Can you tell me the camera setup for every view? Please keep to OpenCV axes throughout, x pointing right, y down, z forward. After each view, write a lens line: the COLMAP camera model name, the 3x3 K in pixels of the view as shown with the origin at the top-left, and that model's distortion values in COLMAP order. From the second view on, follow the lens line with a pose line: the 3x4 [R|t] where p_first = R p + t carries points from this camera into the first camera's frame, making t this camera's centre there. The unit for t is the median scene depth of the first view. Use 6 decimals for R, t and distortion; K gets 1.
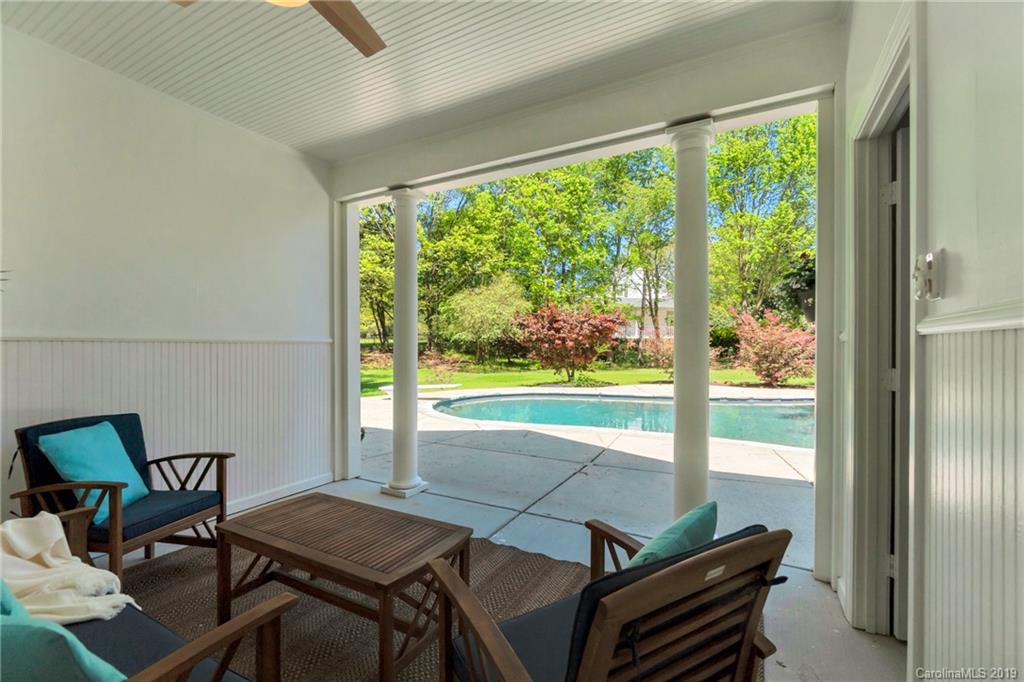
lens RADIAL K [[453.7, 0, 512.0], [0, 453.7, 341.0], [0, 0, 1]] dist [-0.000696, -0.000190]
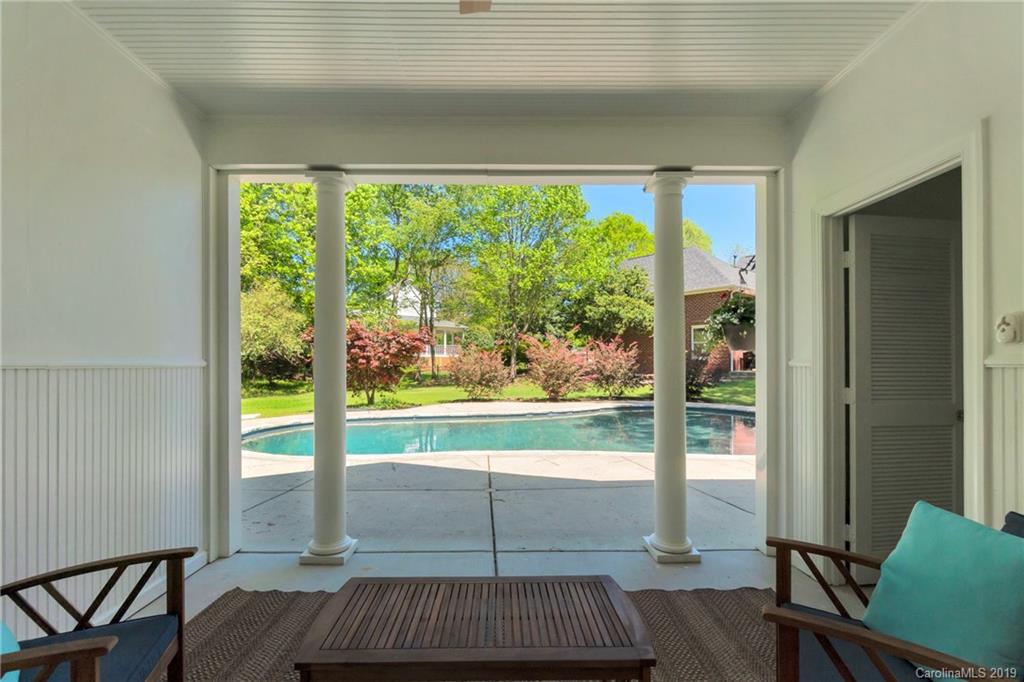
lens RADIAL K [[467.9, 0, 507.5], [0, 467.9, 354.5], [0, 0, 1]] dist [0.000115, 0.000791]
pose [[0.866283, 0.008862, 0.499475, -0.246585], [-0.004399, 0.999939, -0.010112, -0.006852], [-0.499534, 0.006563, 0.866269, 0.094392]]
